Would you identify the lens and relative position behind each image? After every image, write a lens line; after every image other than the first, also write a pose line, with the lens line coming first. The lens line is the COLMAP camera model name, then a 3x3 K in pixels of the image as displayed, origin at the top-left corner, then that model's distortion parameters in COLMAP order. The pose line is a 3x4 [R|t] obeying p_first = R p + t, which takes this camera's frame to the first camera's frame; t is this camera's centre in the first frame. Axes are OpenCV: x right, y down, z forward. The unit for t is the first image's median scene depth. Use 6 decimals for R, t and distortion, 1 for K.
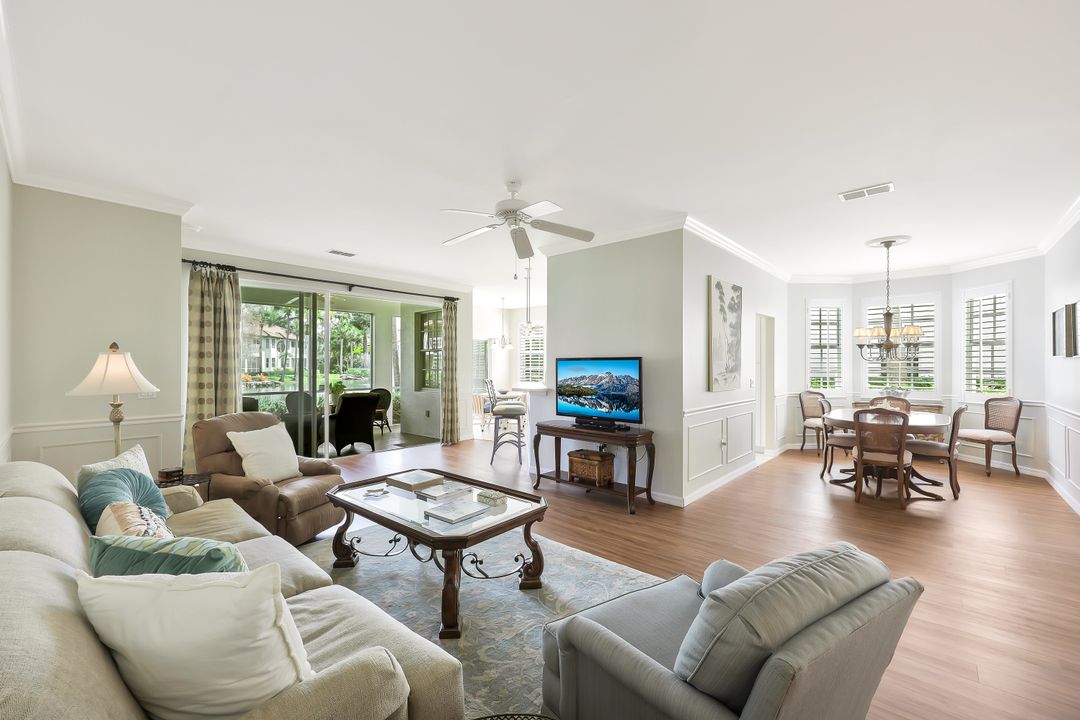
lens RADIAL K [[446.8, 0, 532.9], [0, 446.8, 361.3], [0, 0, 1]] dist [0.006814, 0.002206]
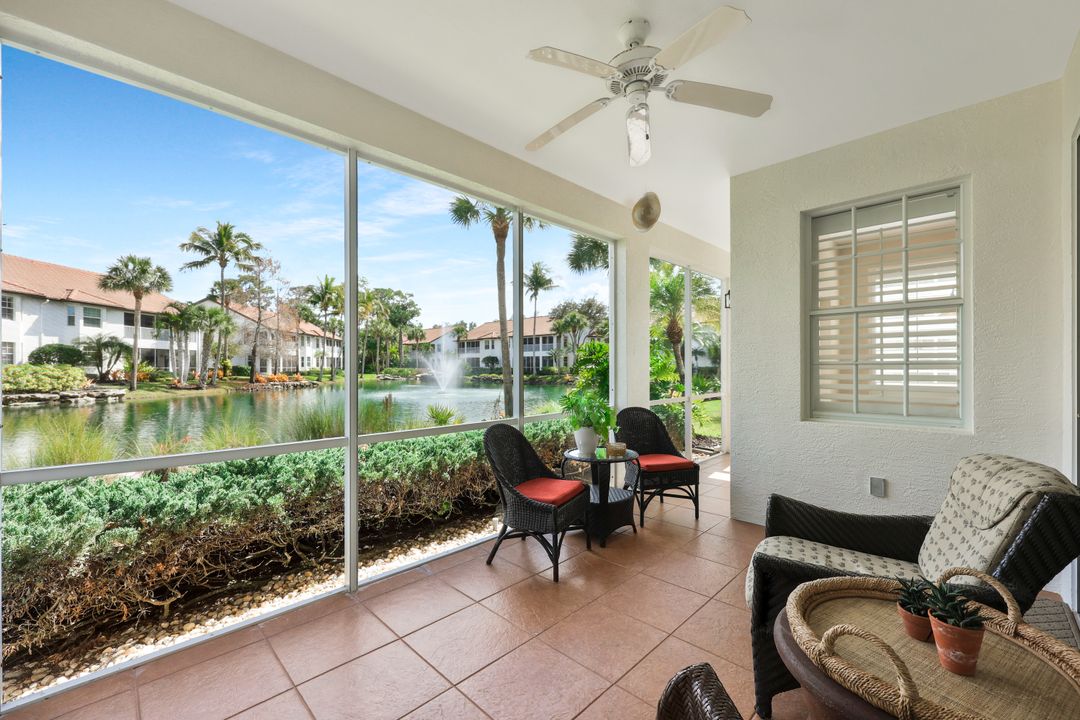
lens RADIAL K [[446.8, 0, 538.3], [0, 446.8, 364.0], [0, 0, 1]] dist [0.006814, 0.002206]
pose [[0.999218, 0.004817, -0.039248, -0.065807], [-0.004675, 0.999982, 0.003711, 0.002664], [0.039265, -0.003525, 0.999223, 0.084476]]
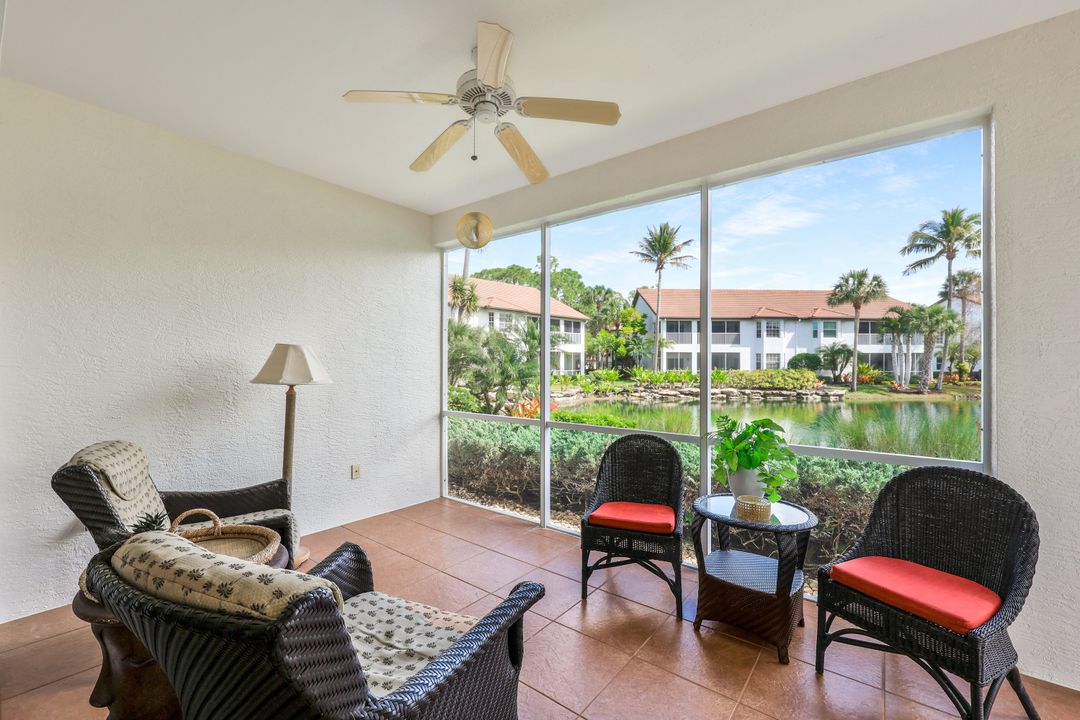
lens RADIAL K [[446.8, 0, 540.5], [0, 446.8, 366.6], [0, 0, 1]] dist [0.006814, 0.002206]
pose [[0.105594, -0.006208, -0.994390, -0.021734], [0.012450, 0.999910, -0.004920, 0.002713], [0.994331, -0.011861, 0.105662, 0.120474]]
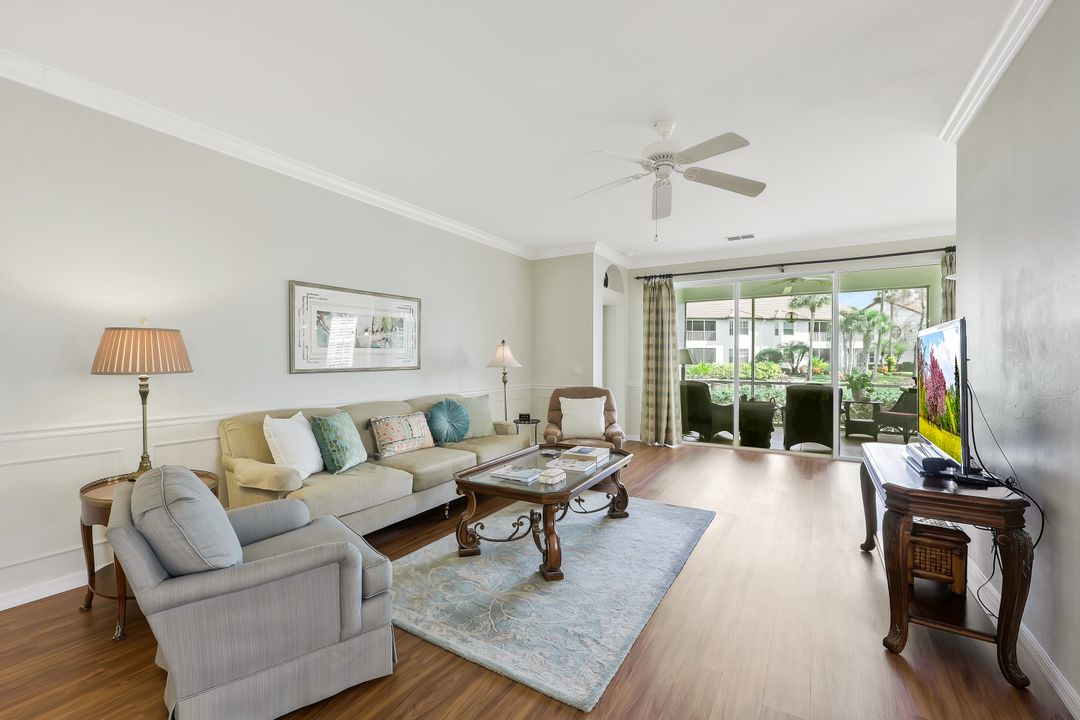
lens RADIAL K [[446.8, 0, 542.1], [0, 446.8, 366.8], [0, 0, 1]] dist [0.006814, 0.002206]
pose [[0.206030, 0.007048, -0.978520, 0.040764], [0.014773, 0.999838, 0.010312, 0.002283], [0.978434, -0.016581, 0.205893, 0.034578]]
